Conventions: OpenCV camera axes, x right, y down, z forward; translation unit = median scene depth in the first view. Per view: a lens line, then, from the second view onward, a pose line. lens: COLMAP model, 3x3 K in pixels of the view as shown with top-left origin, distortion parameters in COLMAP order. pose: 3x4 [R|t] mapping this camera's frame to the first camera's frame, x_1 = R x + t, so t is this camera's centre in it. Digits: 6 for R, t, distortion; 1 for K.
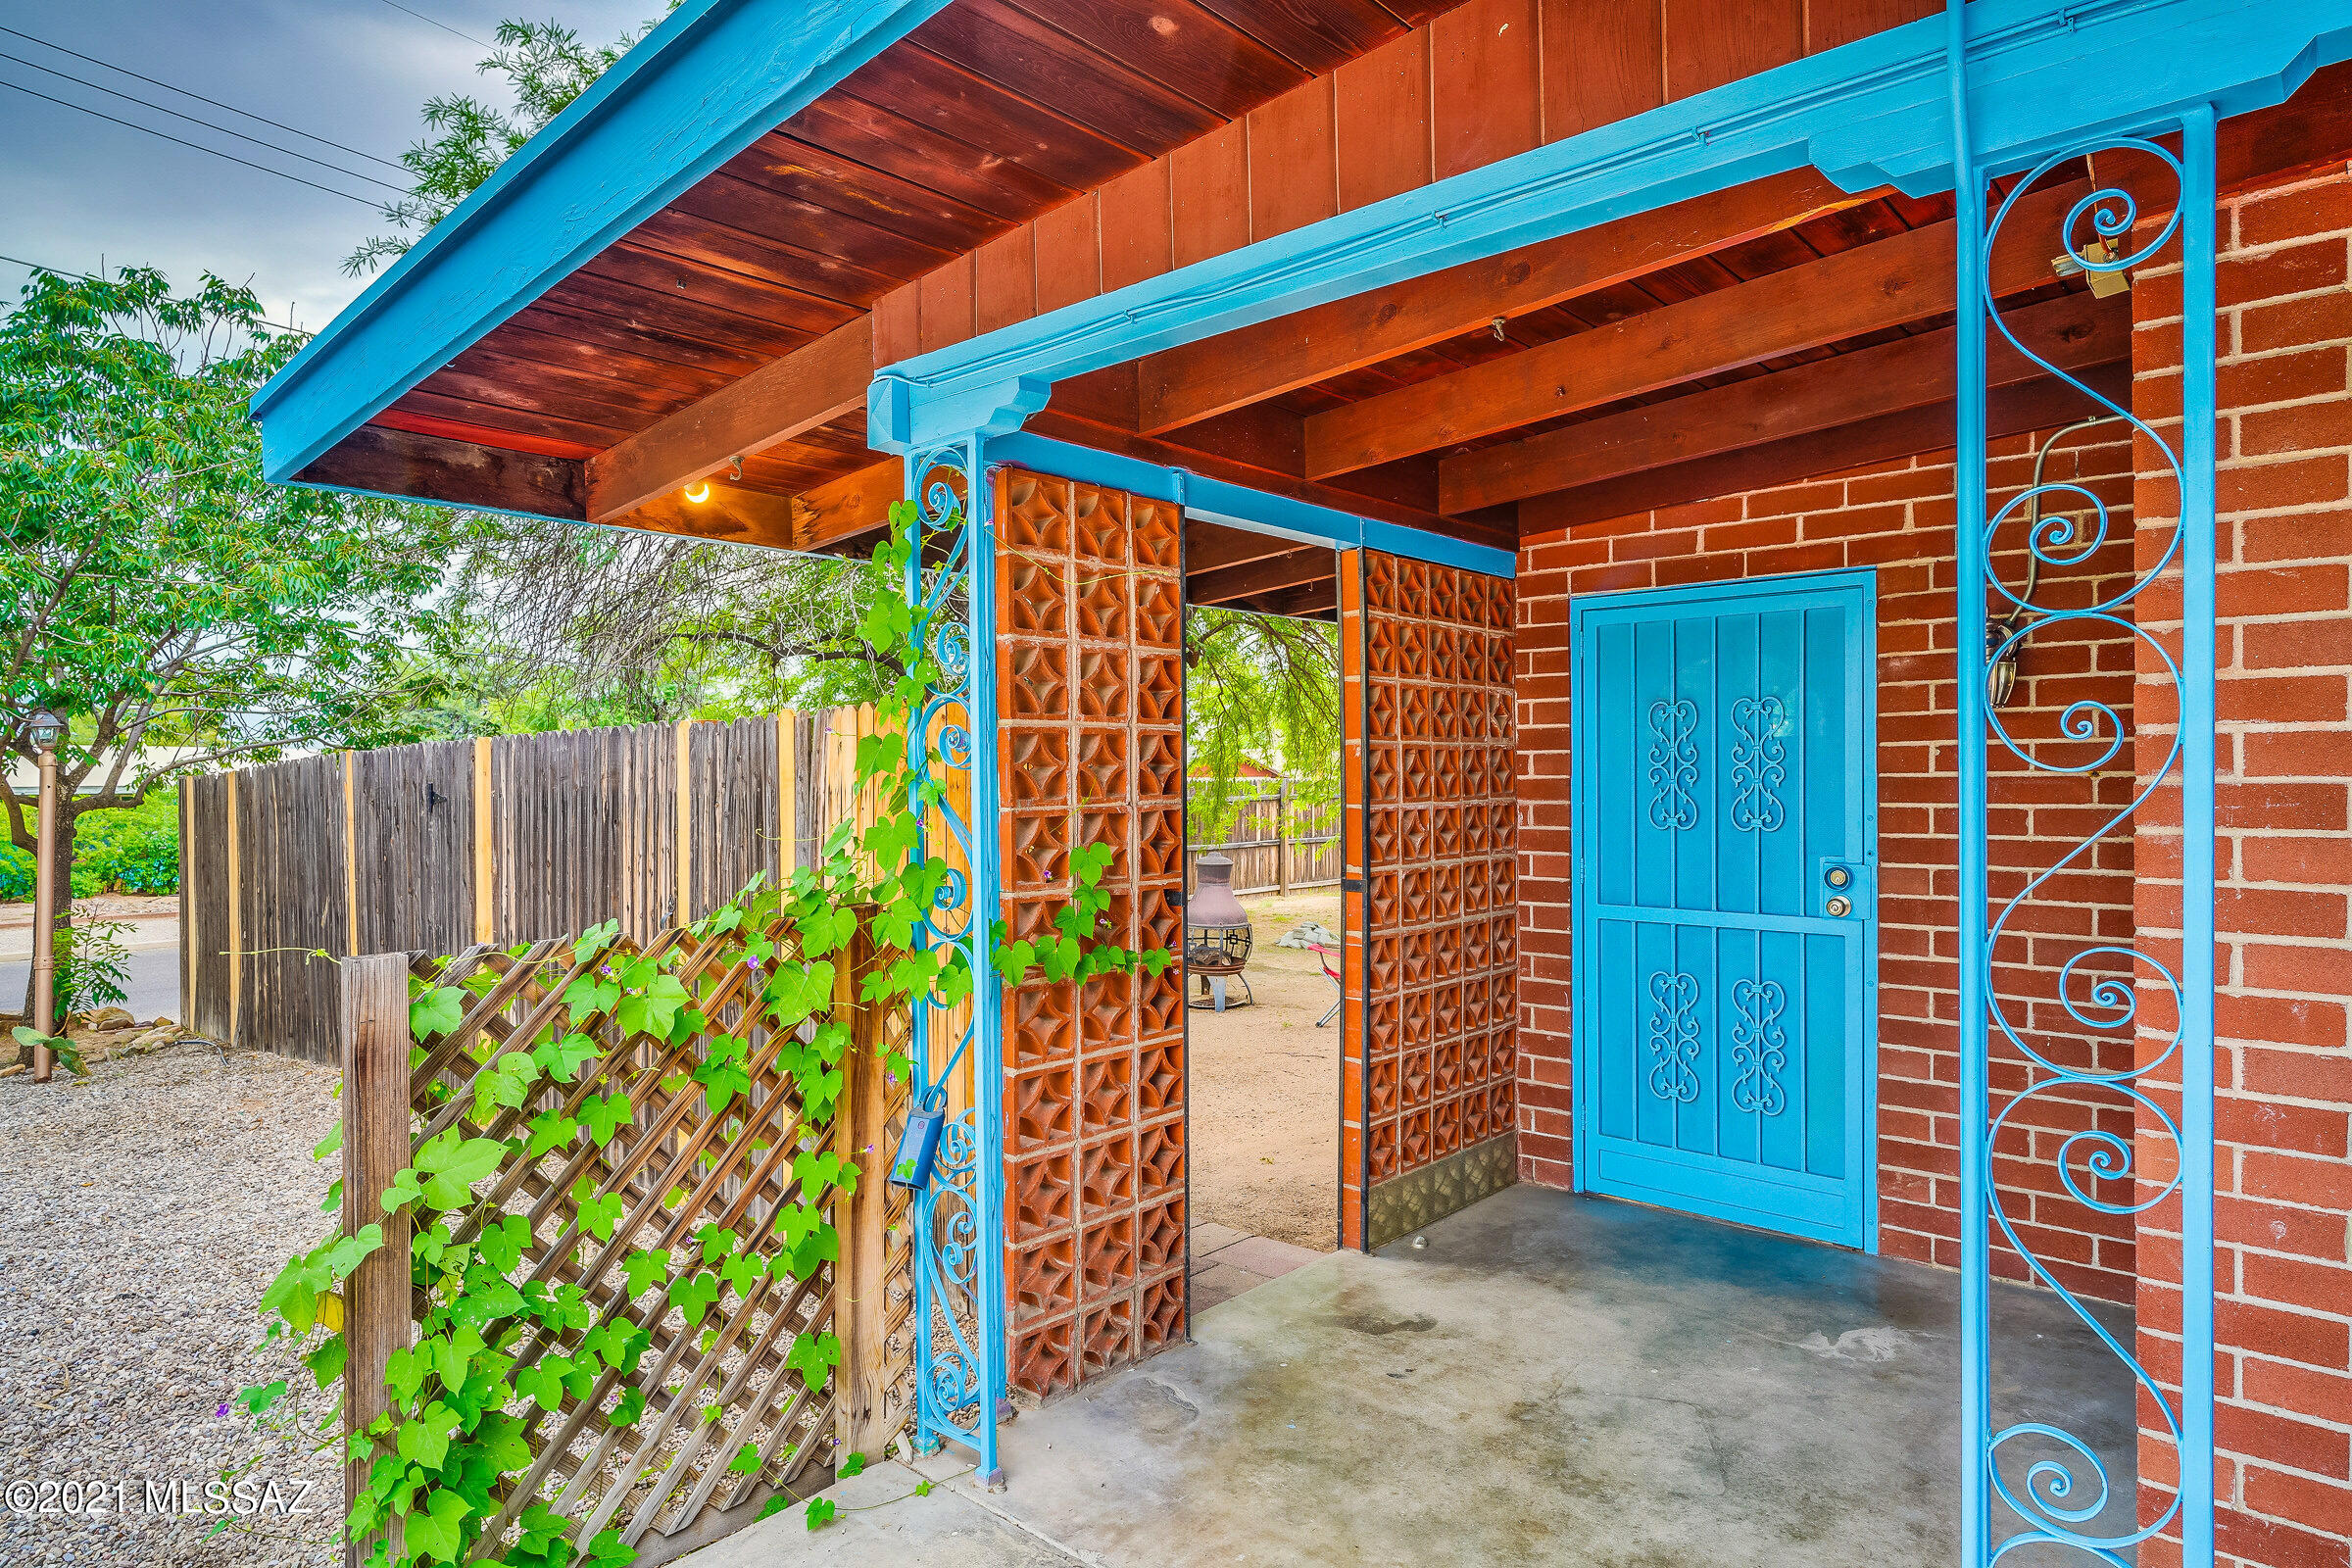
lens RADIAL K [[1352.9, 0, 1185.7], [0, 1352.9, 791.9], [0, 0, 1]] dist [-0.001582, 0.003046]
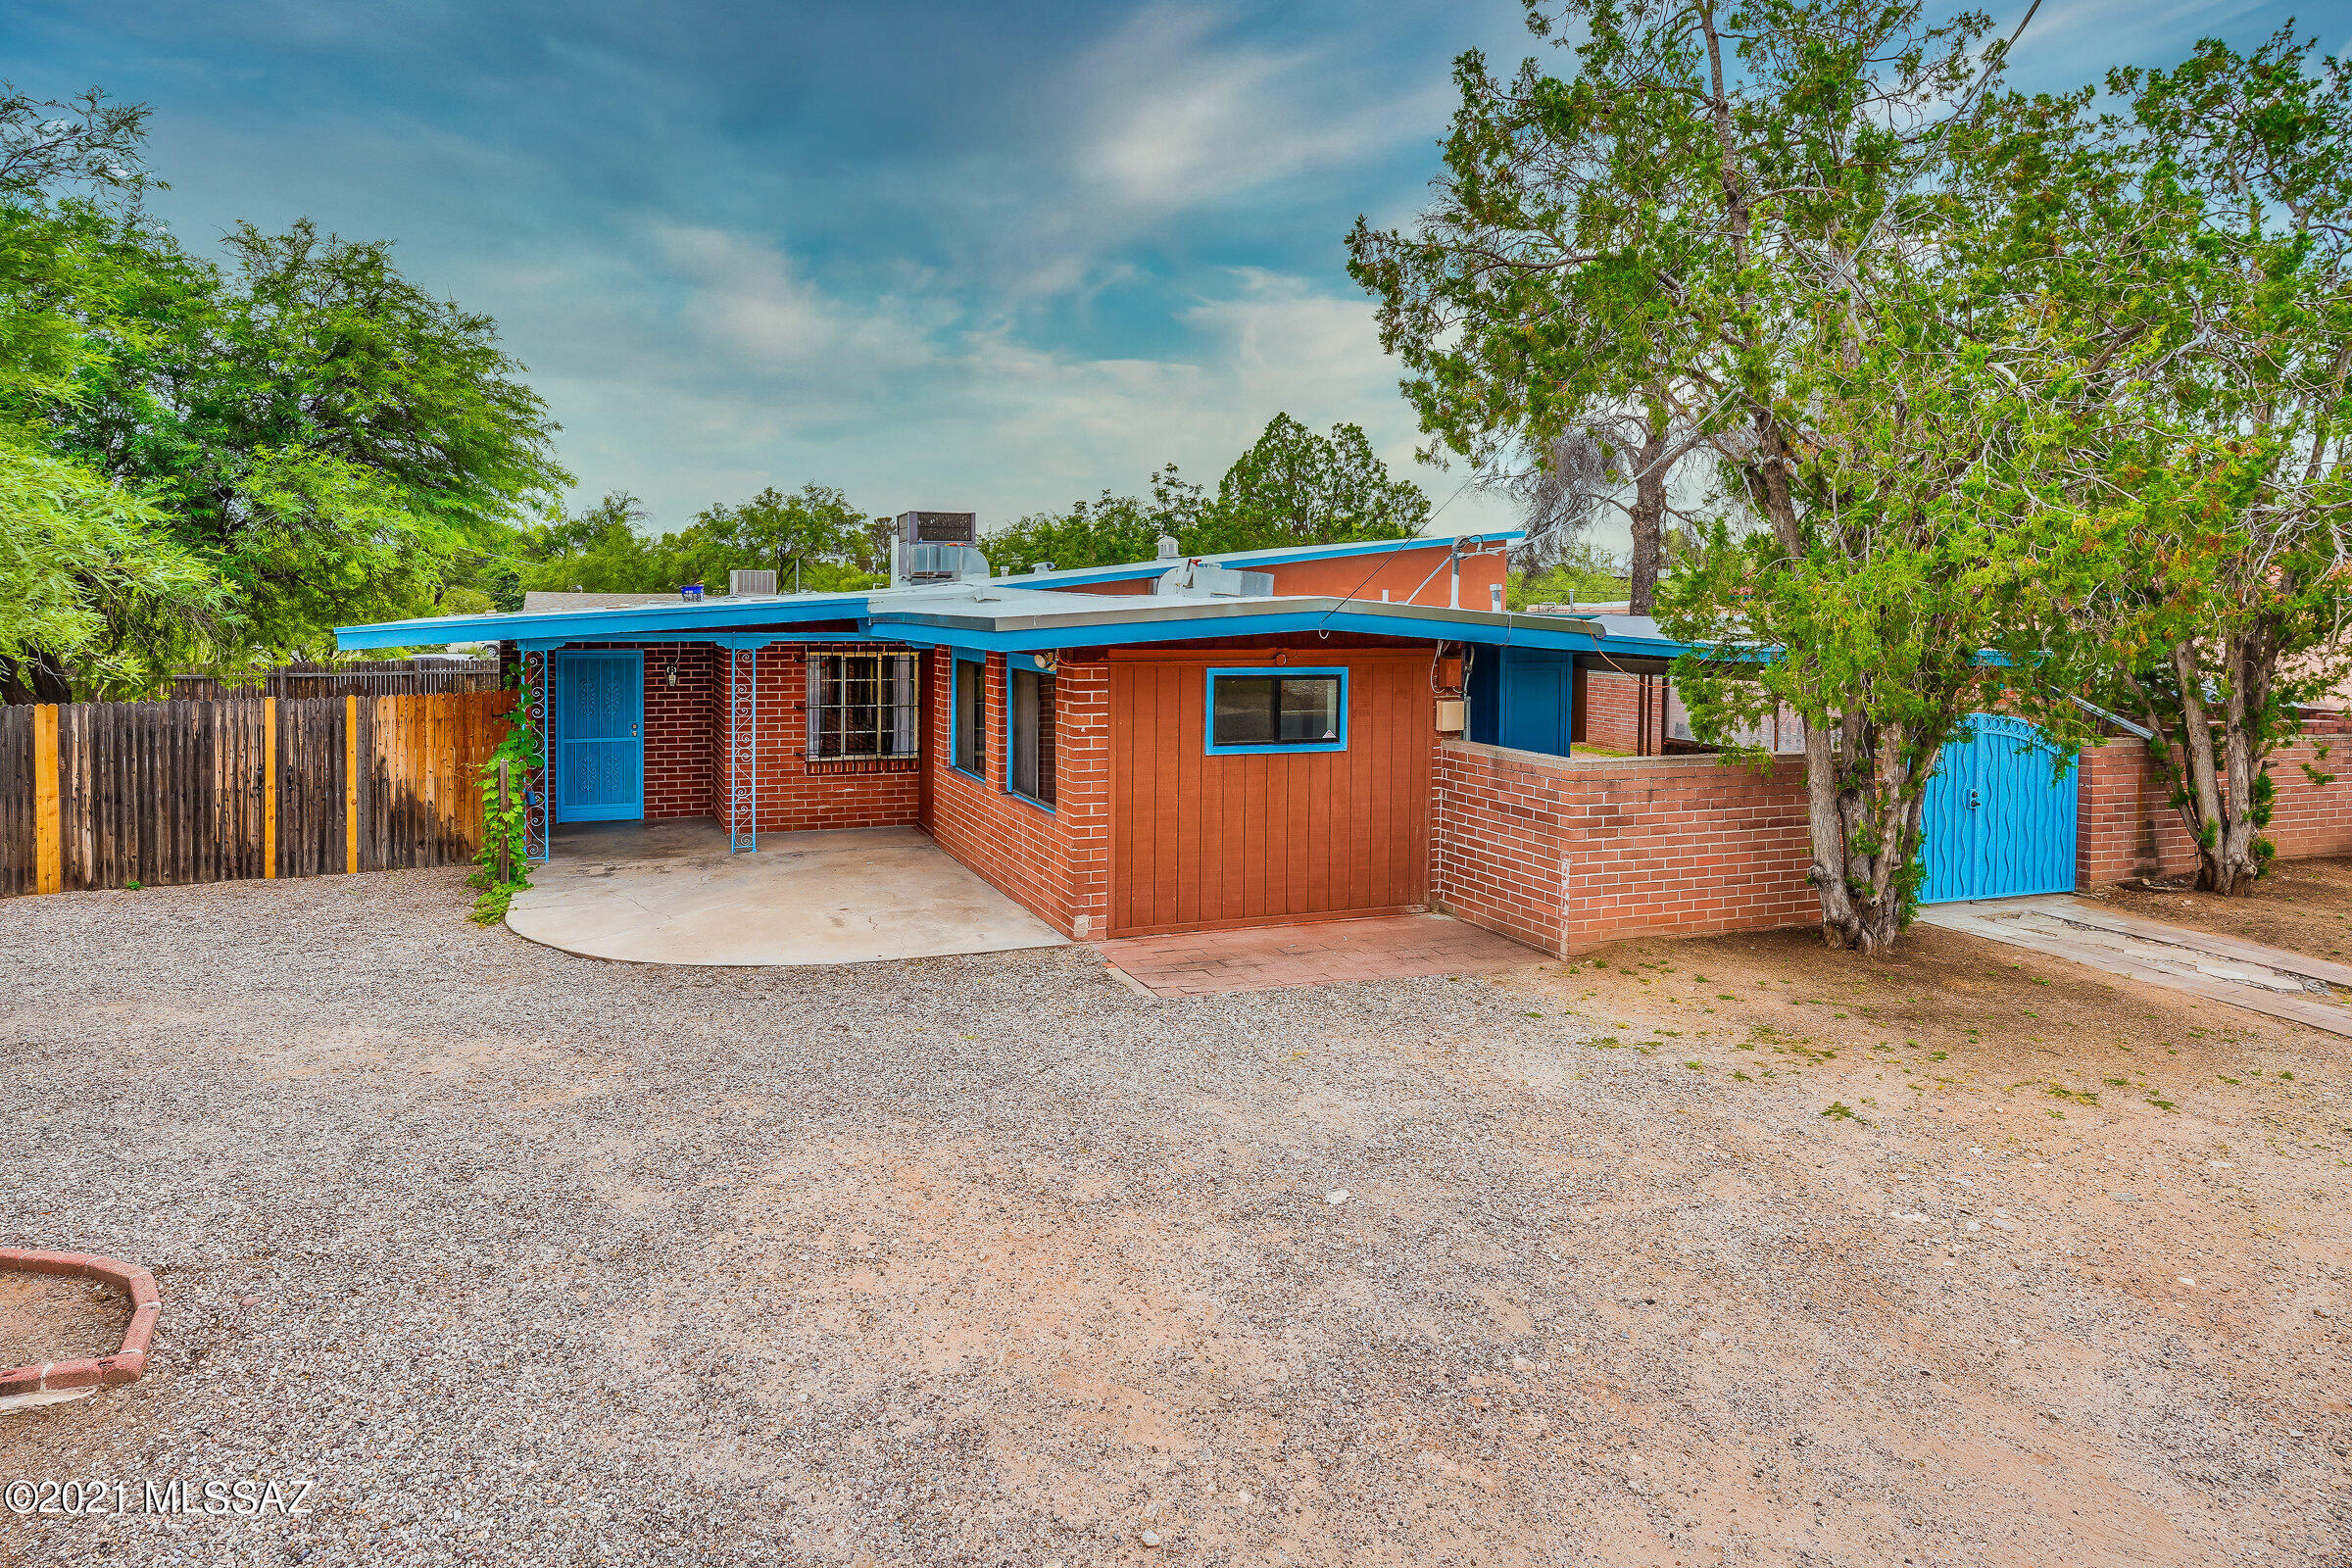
lens RADIAL K [[1352.9, 0, 1122.1], [0, 1352.9, 636.0], [0, 0, 1]] dist [-0.001582, 0.003046]
pose [[0.447961, -0.011255, 0.893982, -2.395294], [-0.003374, 0.999892, 0.014279, -0.261516], [-0.894047, -0.009413, 0.447874, -2.032099]]
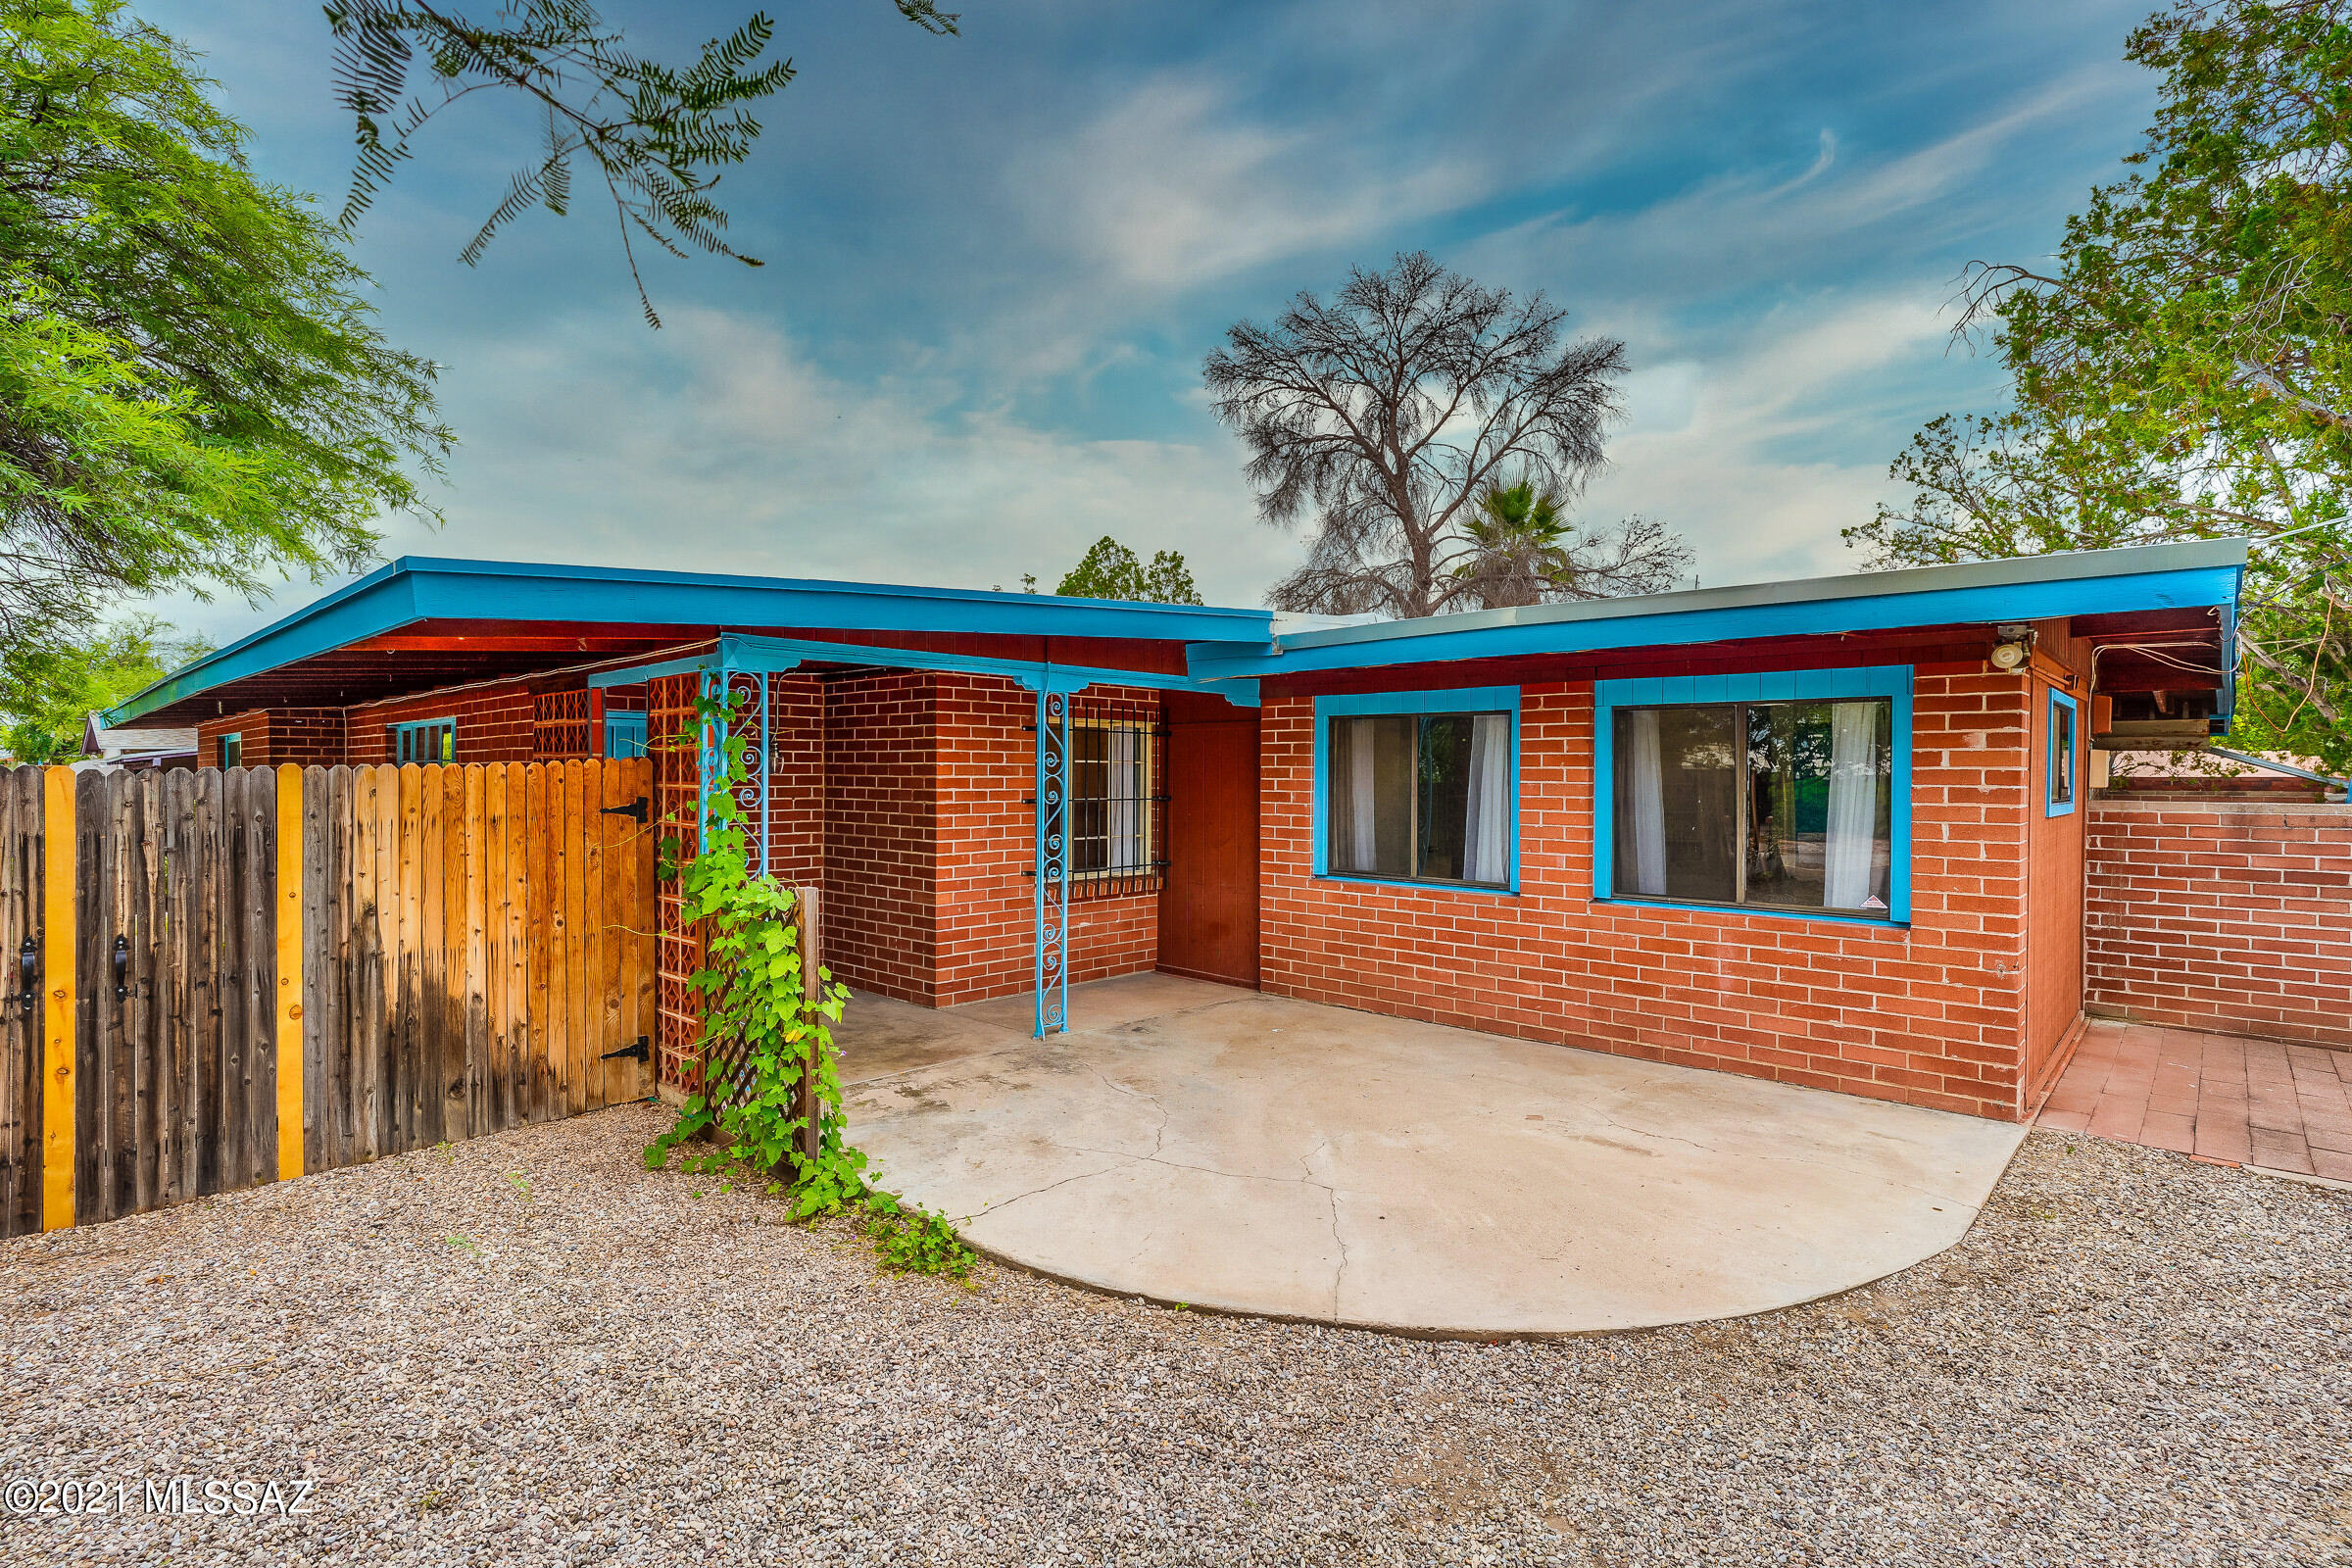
lens RADIAL K [[1136.5, 0, 1183.4], [0, 1136.5, 773.9], [0, 0, 1]] dist [-0.004747, 0.004105]
pose [[0.011269, 0.002898, 0.999932, -1.486036], [0.004822, 0.999984, -0.002952, -0.047843], [-0.999925, 0.004855, 0.011254, 0.141341]]
